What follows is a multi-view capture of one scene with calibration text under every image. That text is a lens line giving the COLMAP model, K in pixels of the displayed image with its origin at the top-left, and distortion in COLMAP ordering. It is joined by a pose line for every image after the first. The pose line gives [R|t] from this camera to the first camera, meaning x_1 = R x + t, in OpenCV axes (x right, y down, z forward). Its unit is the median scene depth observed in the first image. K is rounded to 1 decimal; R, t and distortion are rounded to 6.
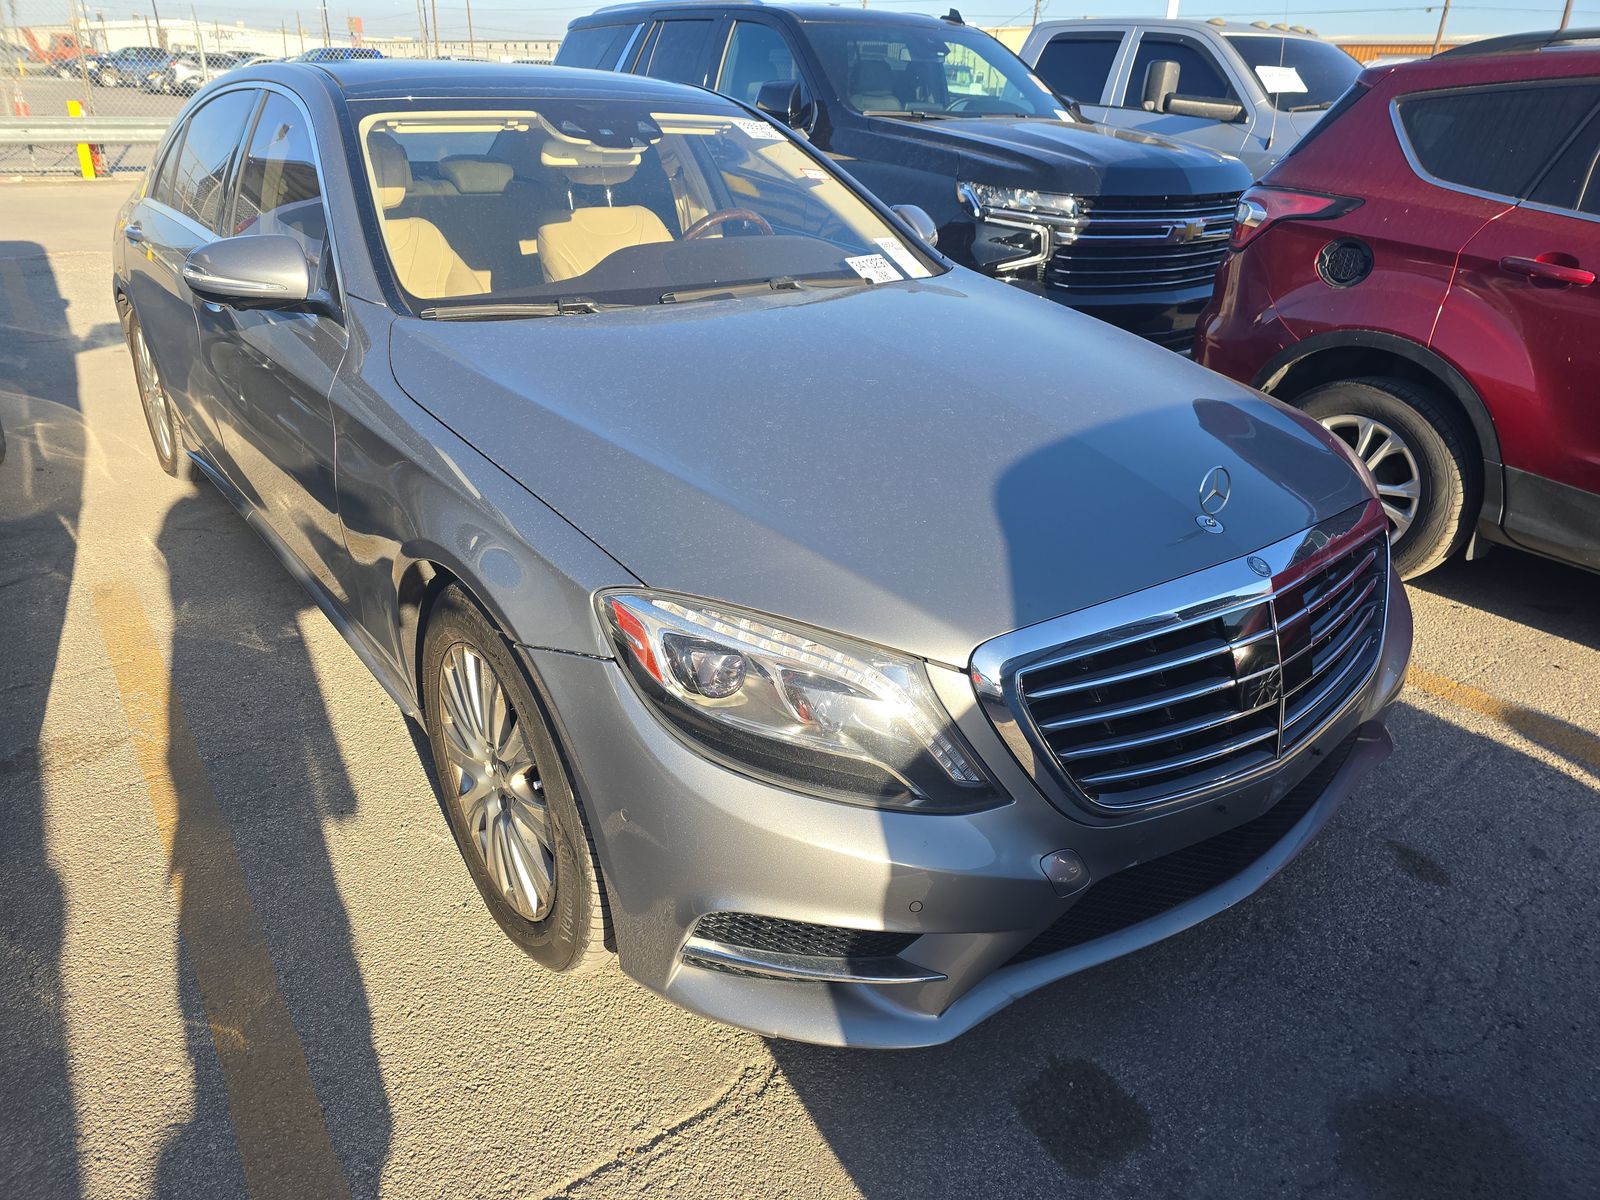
lens RADIAL K [[1079.1, 0, 803.6], [0, 1079.1, 595.3], [0, 0, 1]] dist [0.045990, -0.047558]
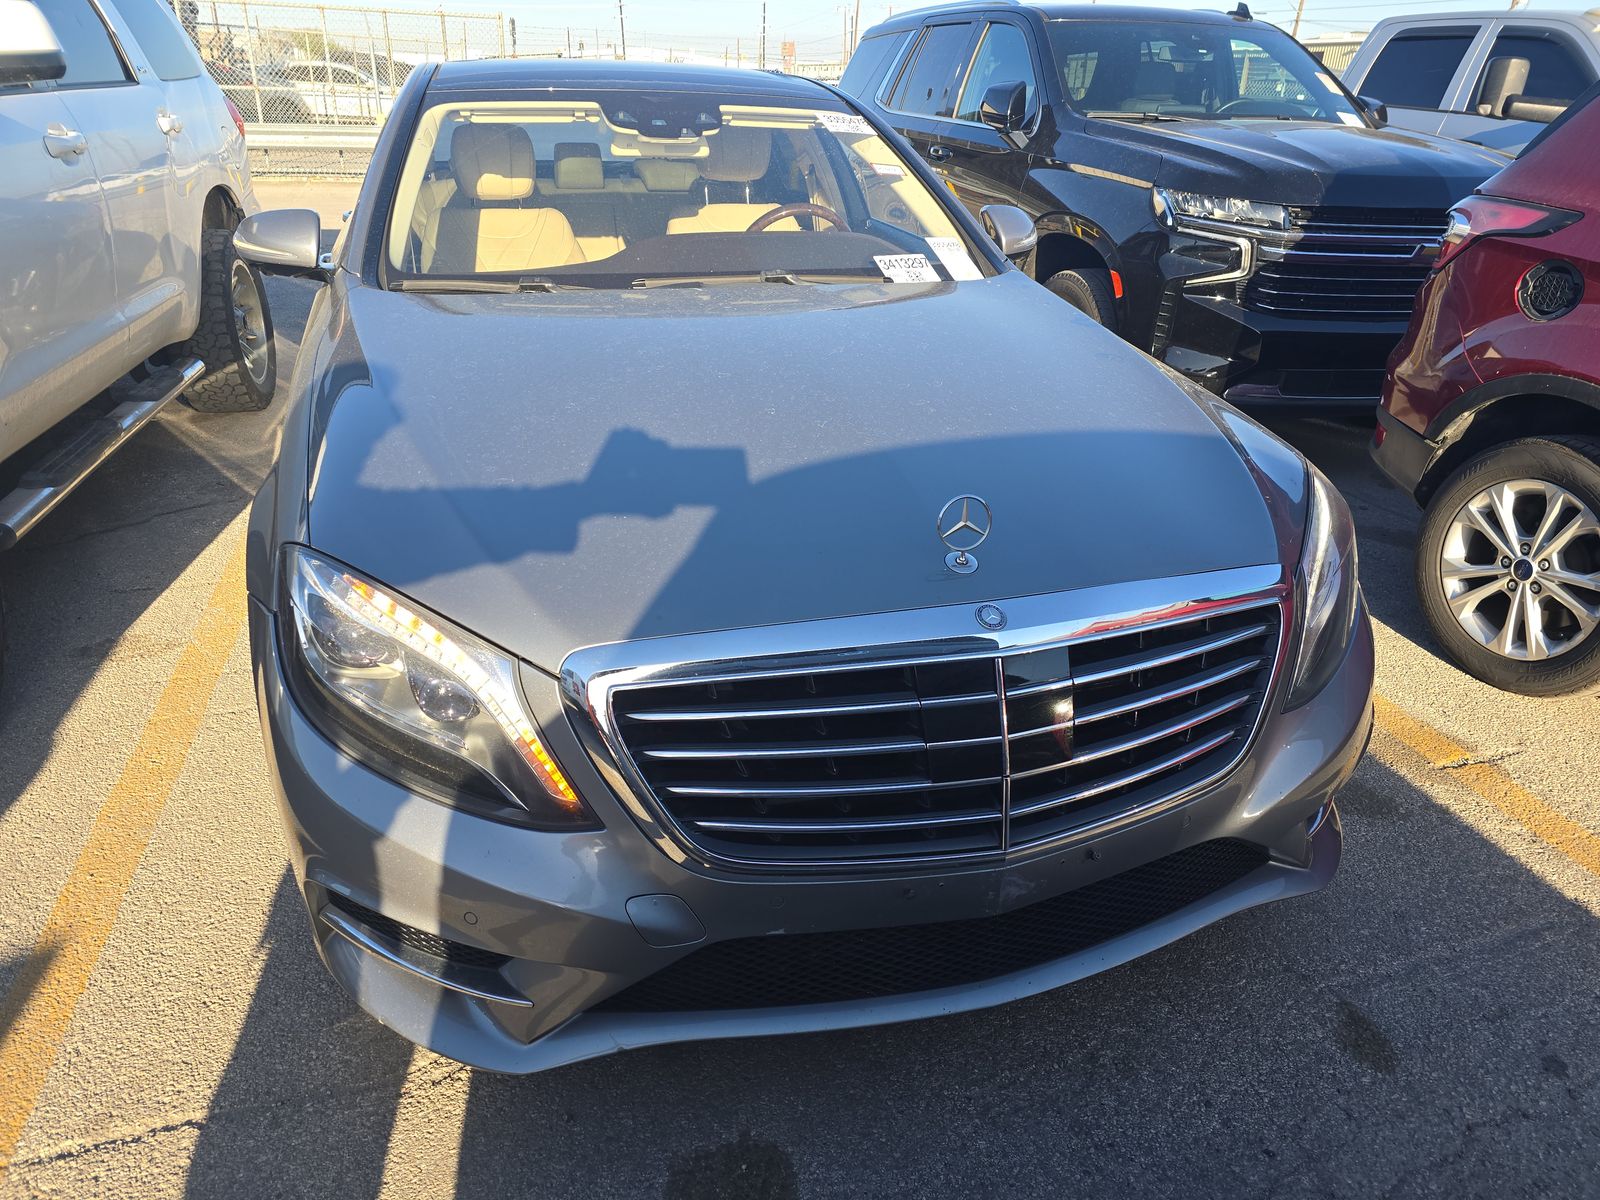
lens RADIAL K [[1079.1, 0, 813.7], [0, 1079.1, 596.1], [0, 0, 1]] dist [0.045990, -0.047558]
pose [[0.942194, 0.133474, -0.307337, 0.248562], [-0.137469, 0.990468, 0.008718, -0.014364], [0.305571, 0.034035, 0.951561, 0.074803]]
